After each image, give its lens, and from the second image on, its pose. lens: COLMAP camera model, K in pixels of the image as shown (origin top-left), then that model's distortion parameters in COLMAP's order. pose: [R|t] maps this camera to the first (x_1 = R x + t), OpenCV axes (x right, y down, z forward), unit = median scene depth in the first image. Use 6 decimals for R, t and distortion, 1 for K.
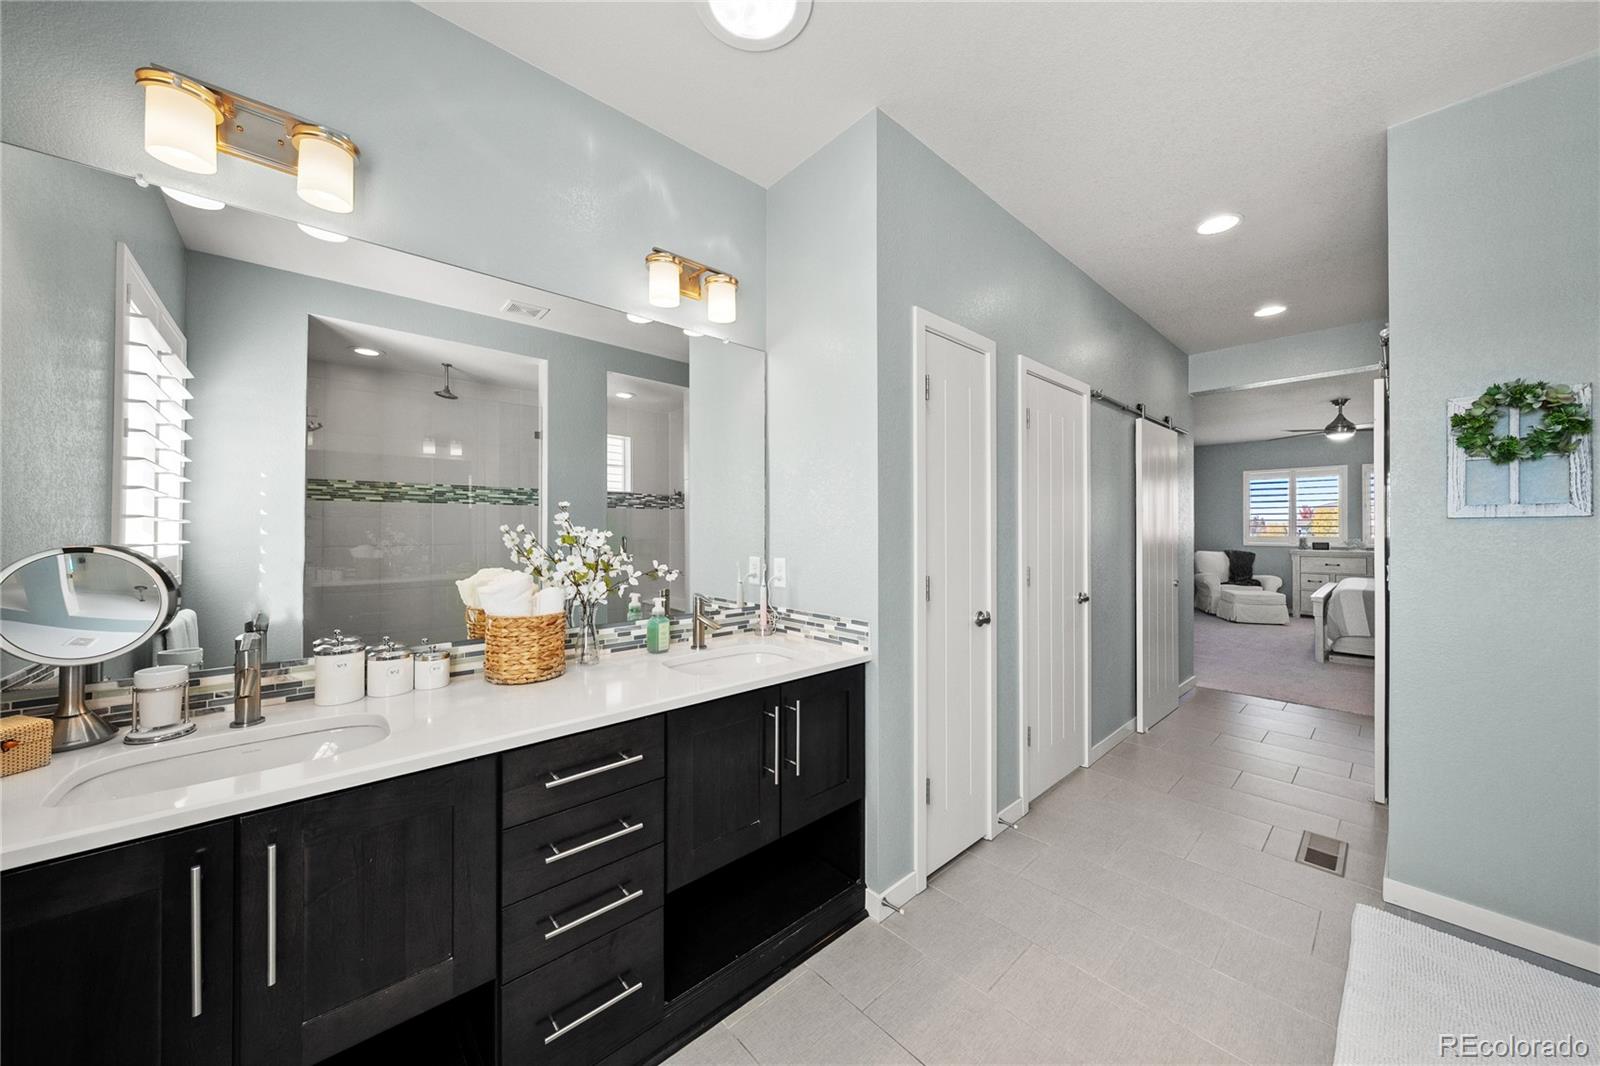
lens RADIAL K [[566.1, 0, 795.2], [0, 566.1, 522.5], [0, 0, 1]] dist [0.000163, -0.000001]
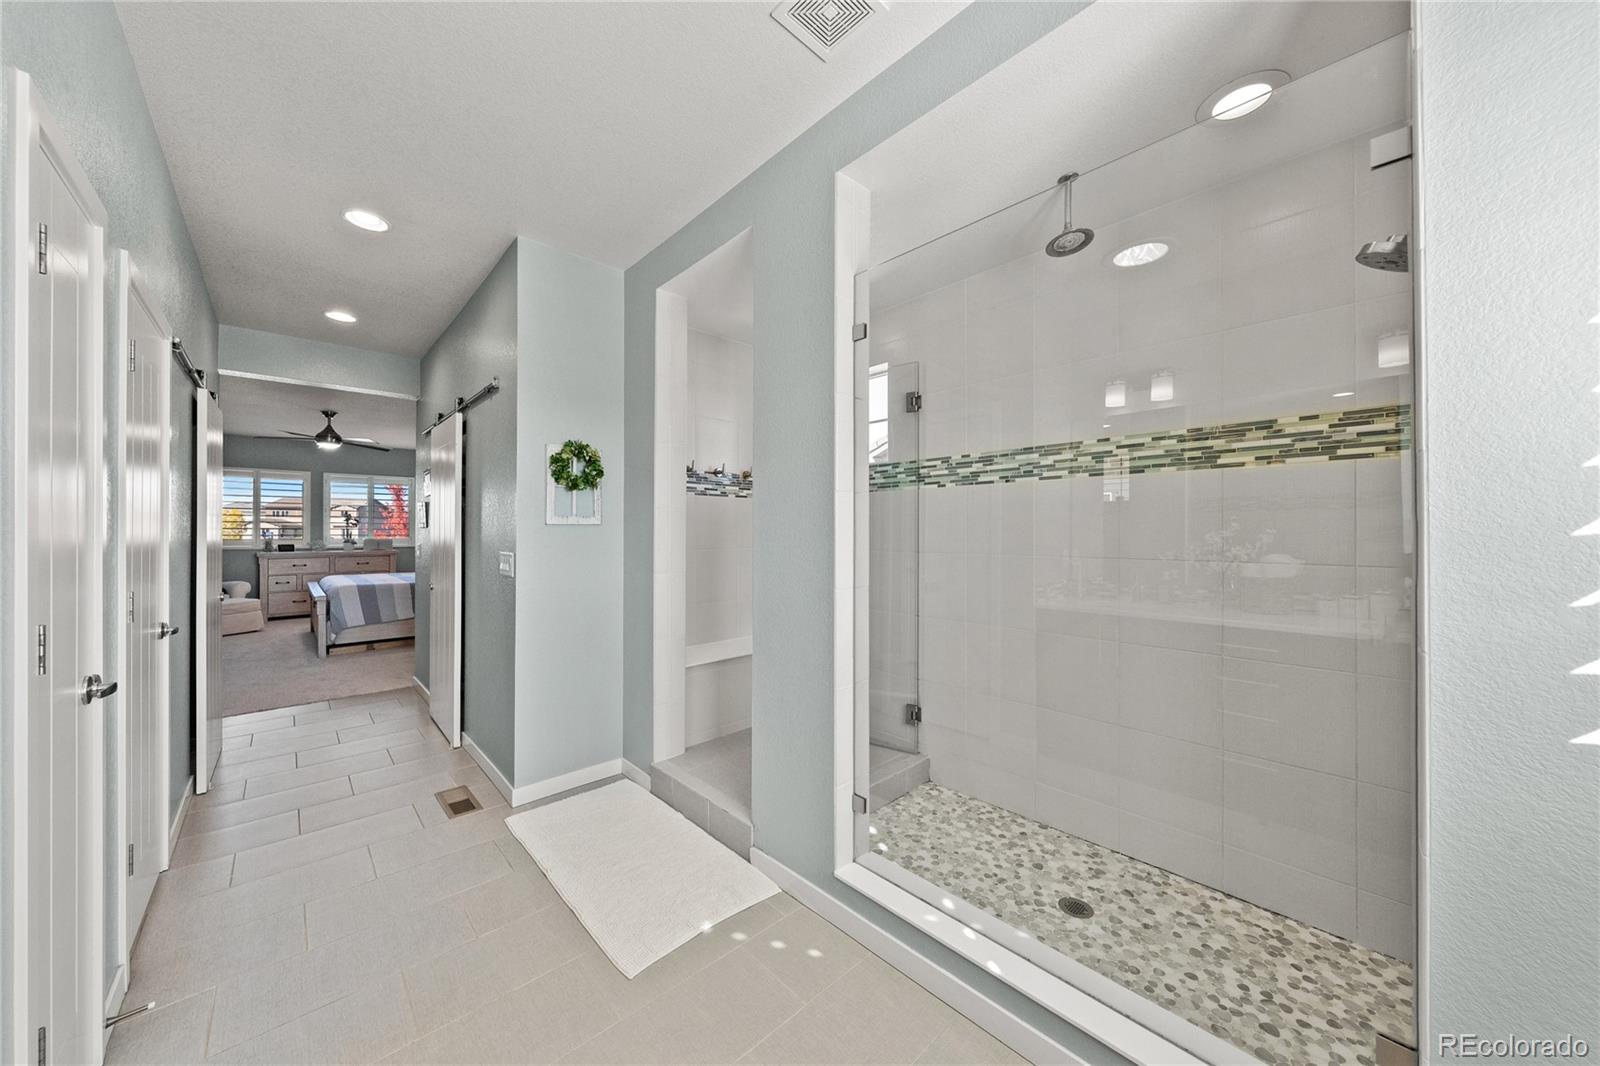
lens RADIAL K [[551.4, 0, 792.9], [0, 551.4, 529.1], [0, 0, 1]] dist [-0.000020, -0.000011]
pose [[-0.002847, 0.002298, 0.999993, -0.142474], [-0.010509, 0.999942, -0.002328, 0.000492], [-0.999941, -0.010516, -0.002823, 0.177321]]
